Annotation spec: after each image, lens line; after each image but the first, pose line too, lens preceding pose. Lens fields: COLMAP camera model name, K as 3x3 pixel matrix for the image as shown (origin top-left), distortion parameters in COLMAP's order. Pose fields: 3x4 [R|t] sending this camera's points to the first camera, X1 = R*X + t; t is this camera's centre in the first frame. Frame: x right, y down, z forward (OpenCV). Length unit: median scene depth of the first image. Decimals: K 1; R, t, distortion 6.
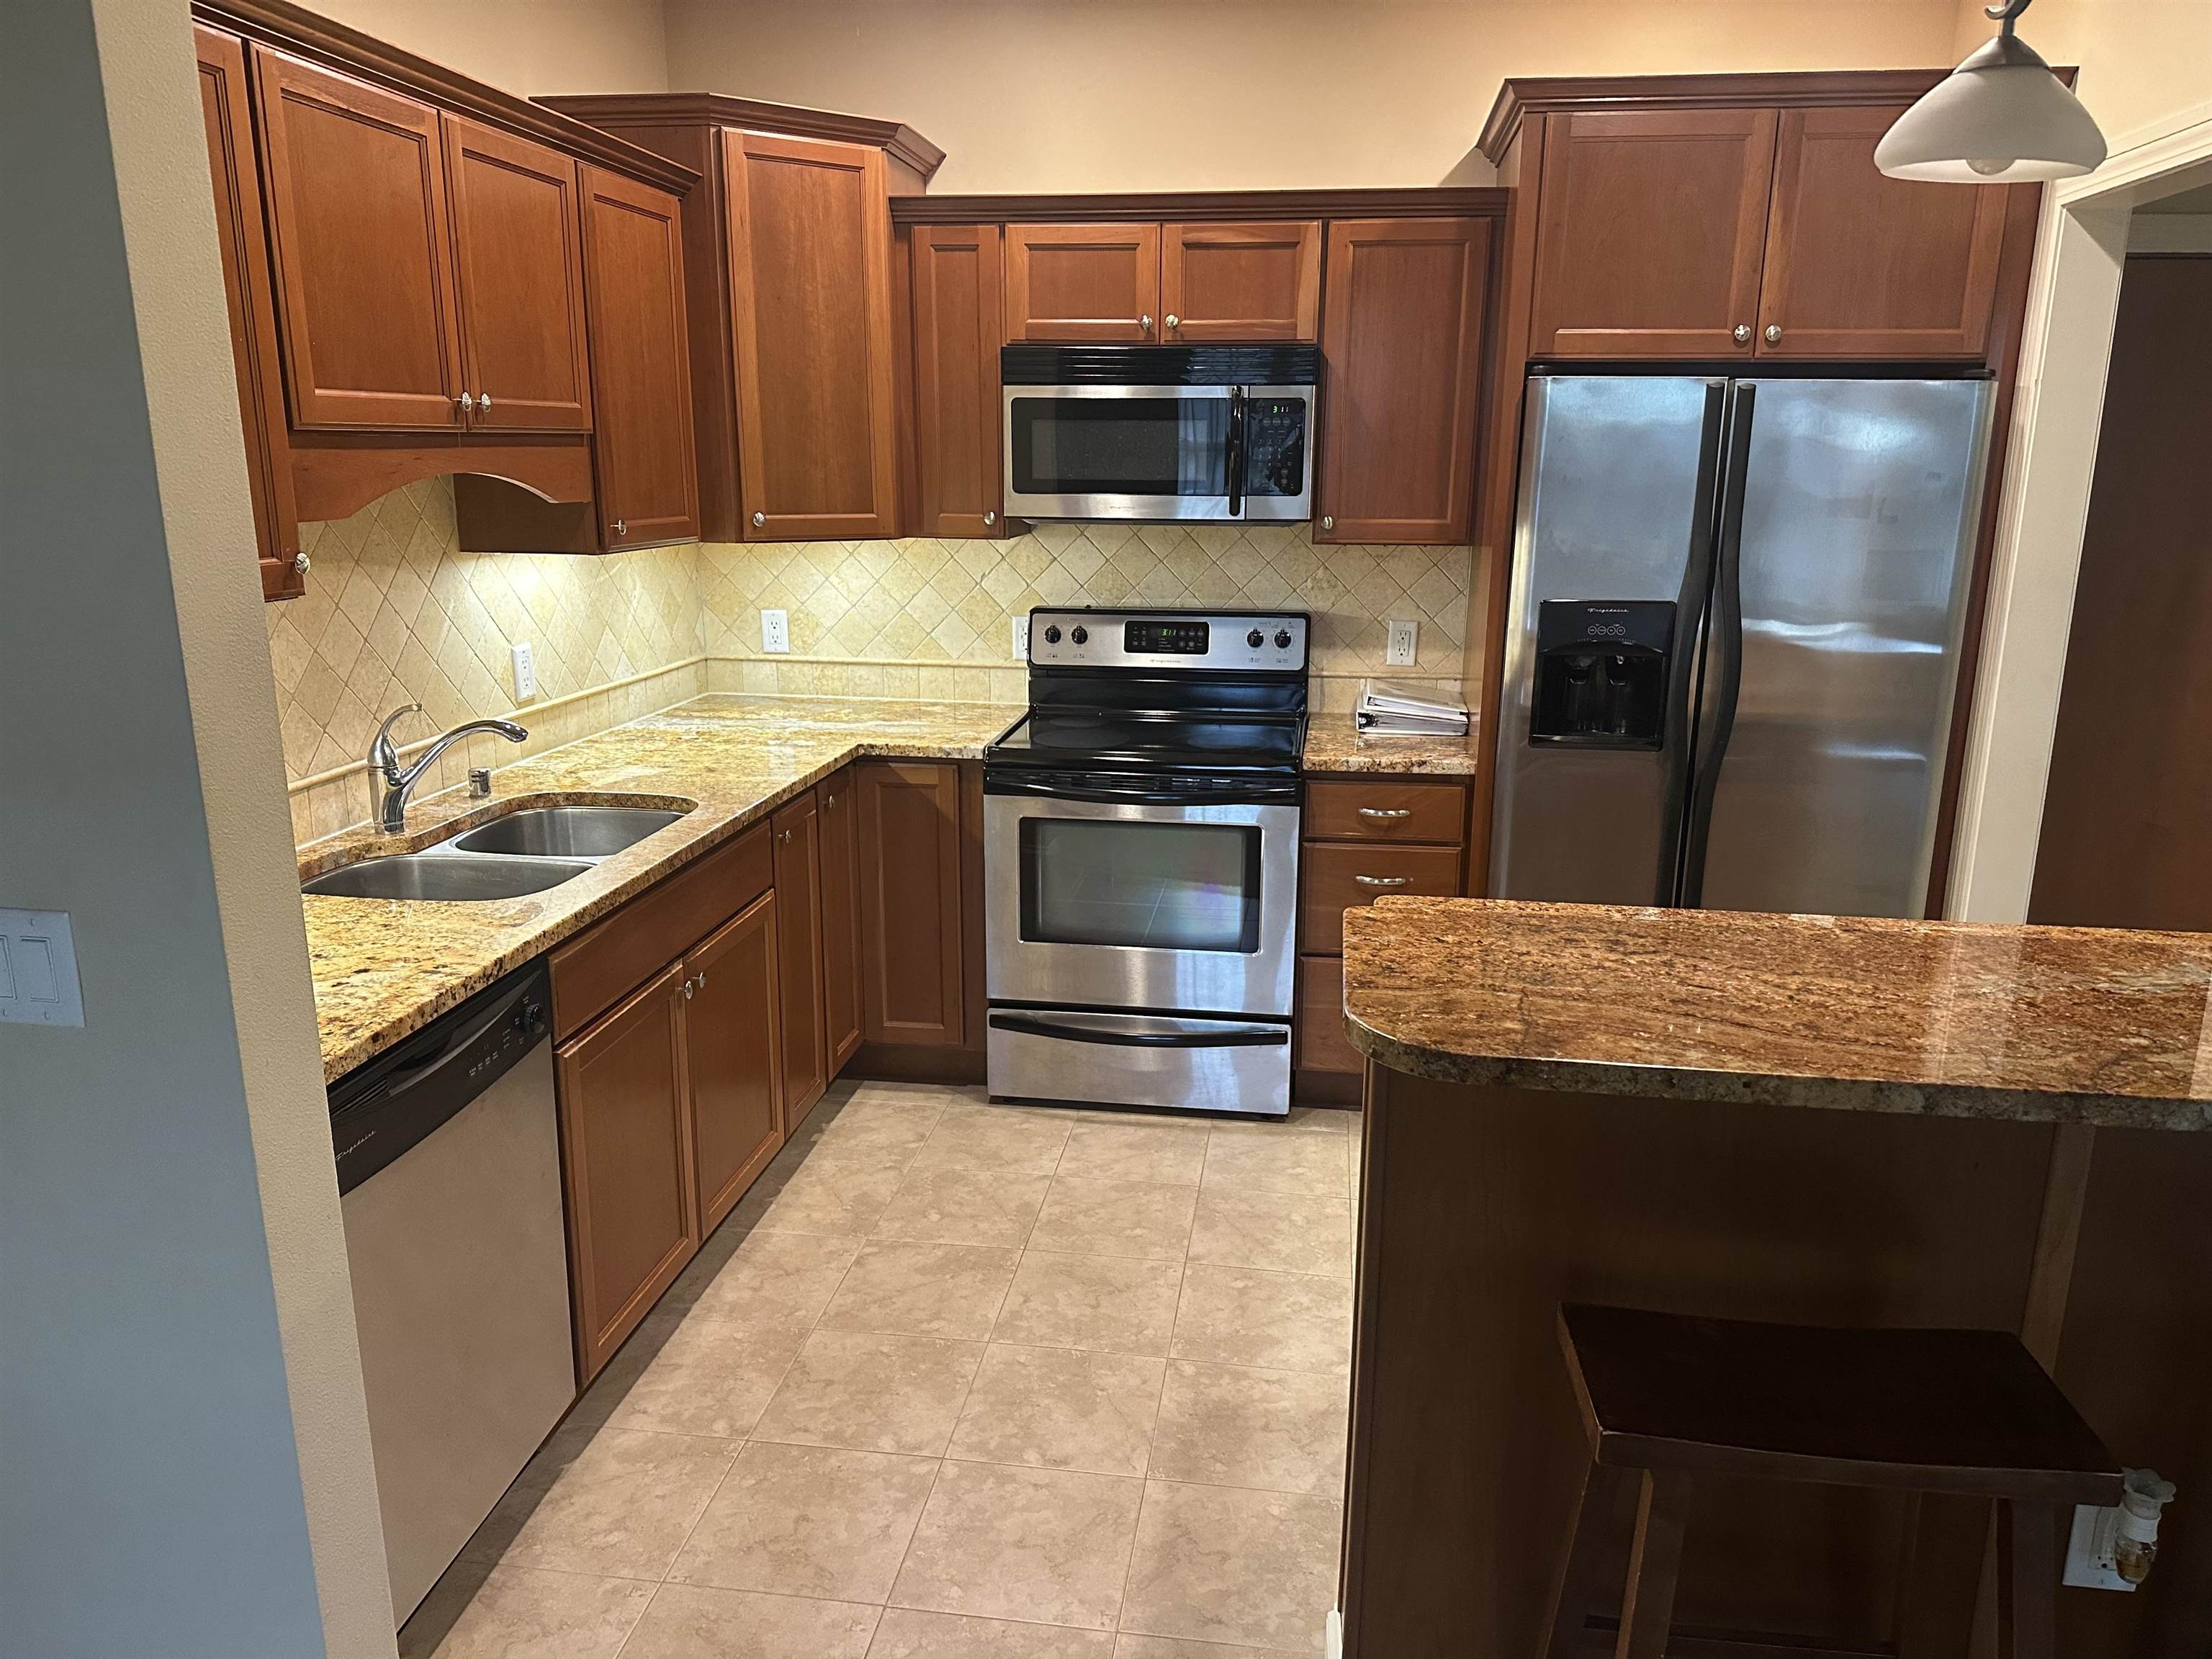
lens RADIAL K [[1544.5, 0, 1125.9], [0, 1544.5, 843.2], [0, 0, 1]] dist [0.054071, -0.073873]
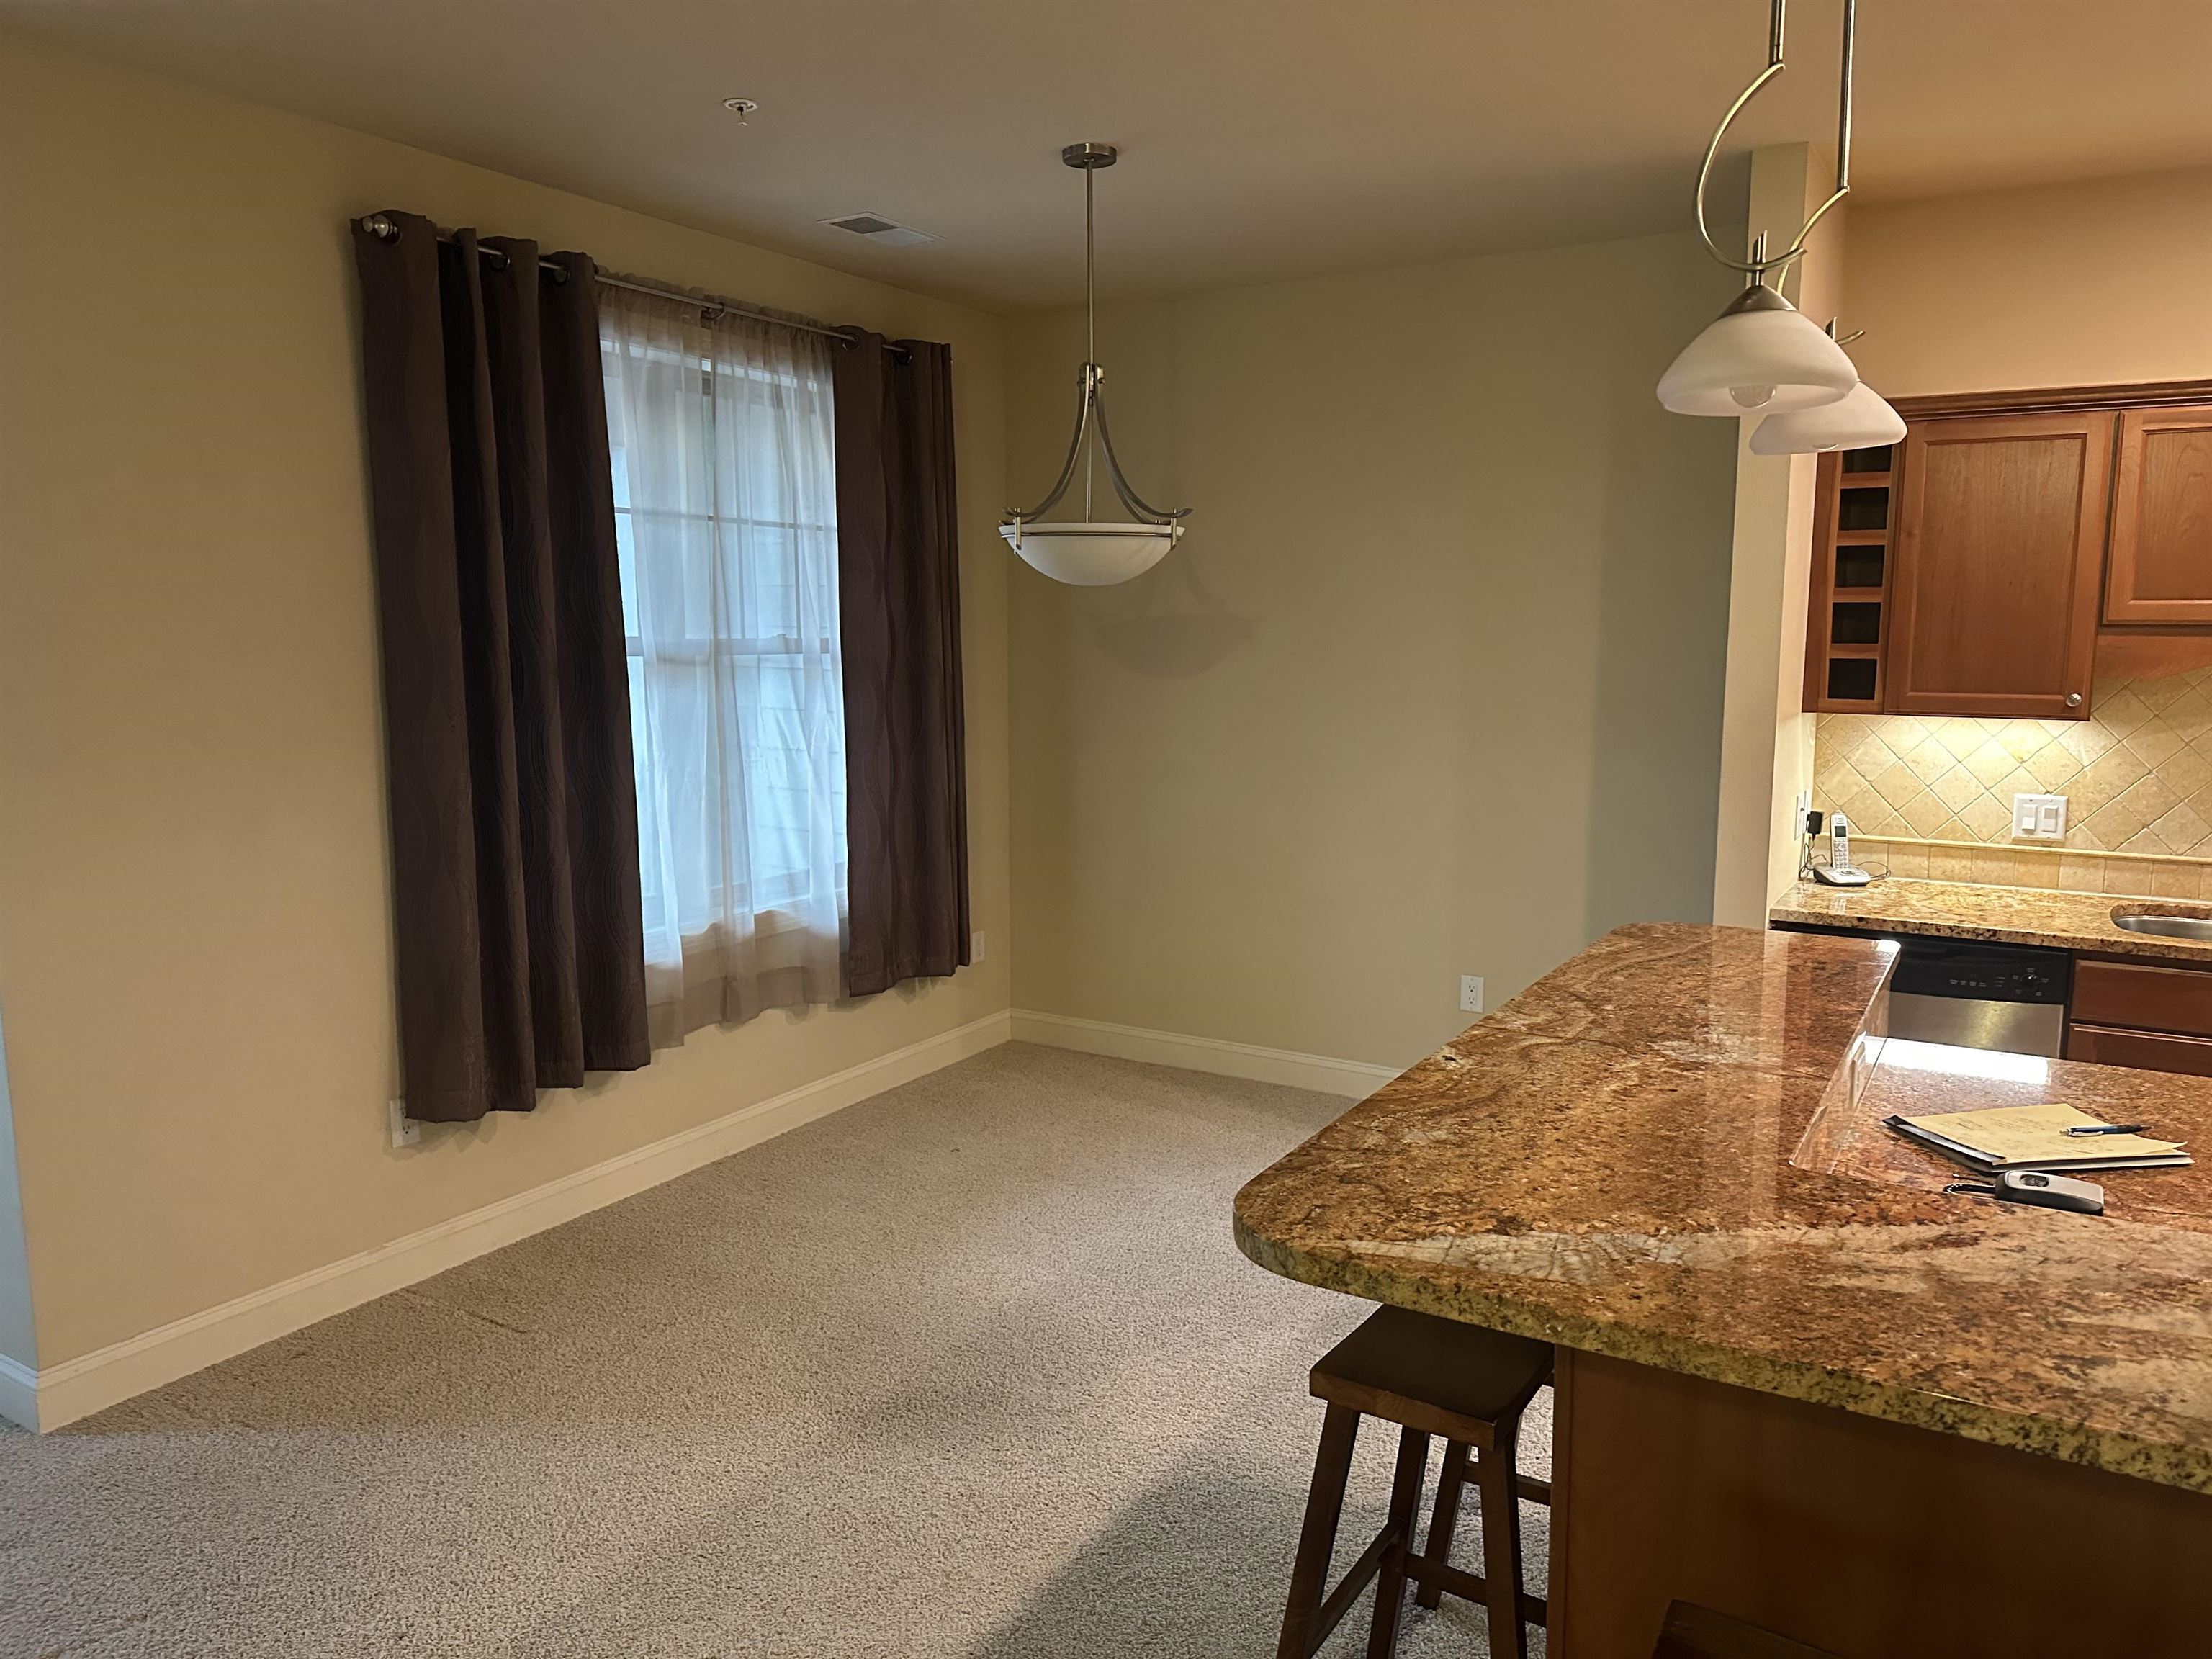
lens RADIAL K [[1544.5, 0, 1054.0], [0, 1544.5, 824.8], [0, 0, 1]] dist [0.054071, -0.073873]
pose [[-0.424115, 0.113983, -0.898407, 0.923742], [-0.225042, 0.947665, 0.226469, -0.112317], [0.877202, 0.298228, -0.376267, 0.424964]]
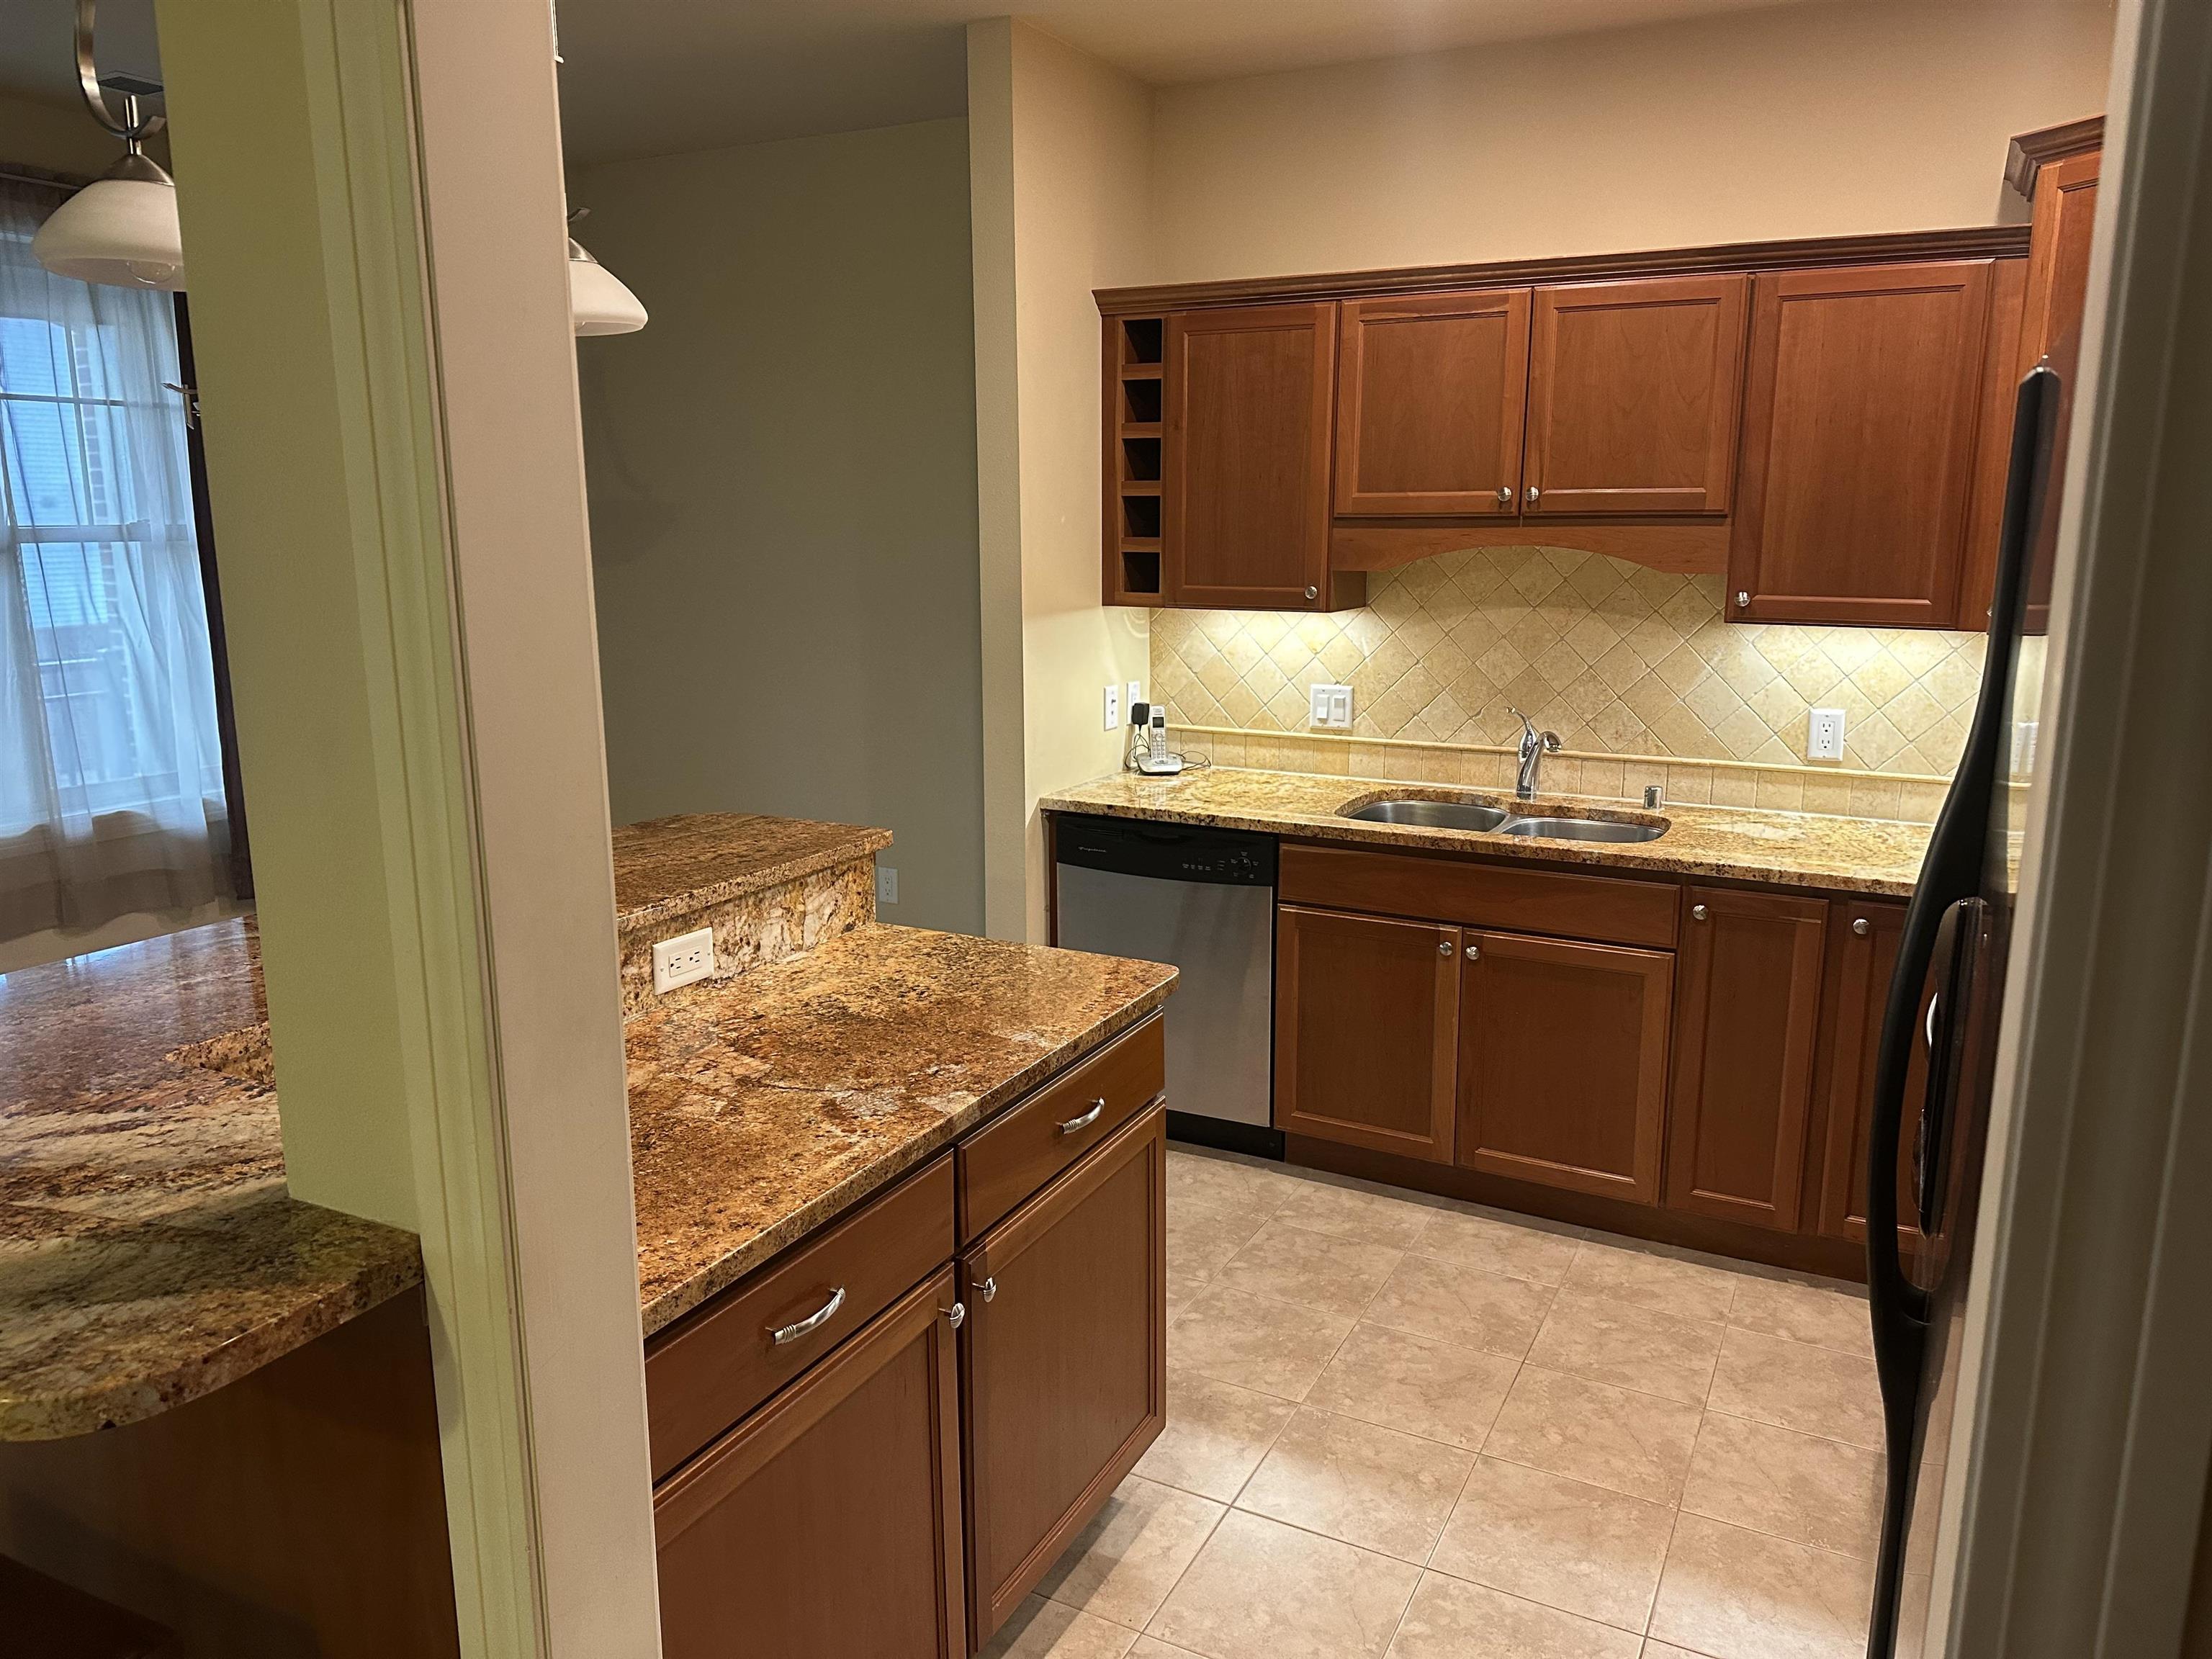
lens RADIAL K [[1544.5, 0, 1090.6], [0, 1544.5, 833.5], [0, 0, 1]] dist [0.054071, -0.073873]
pose [[-0.349534, 0.183788, -0.918721, 0.747864], [-0.235514, 0.931852, 0.276018, -0.212593], [0.906840, 0.312849, -0.282429, 0.823876]]
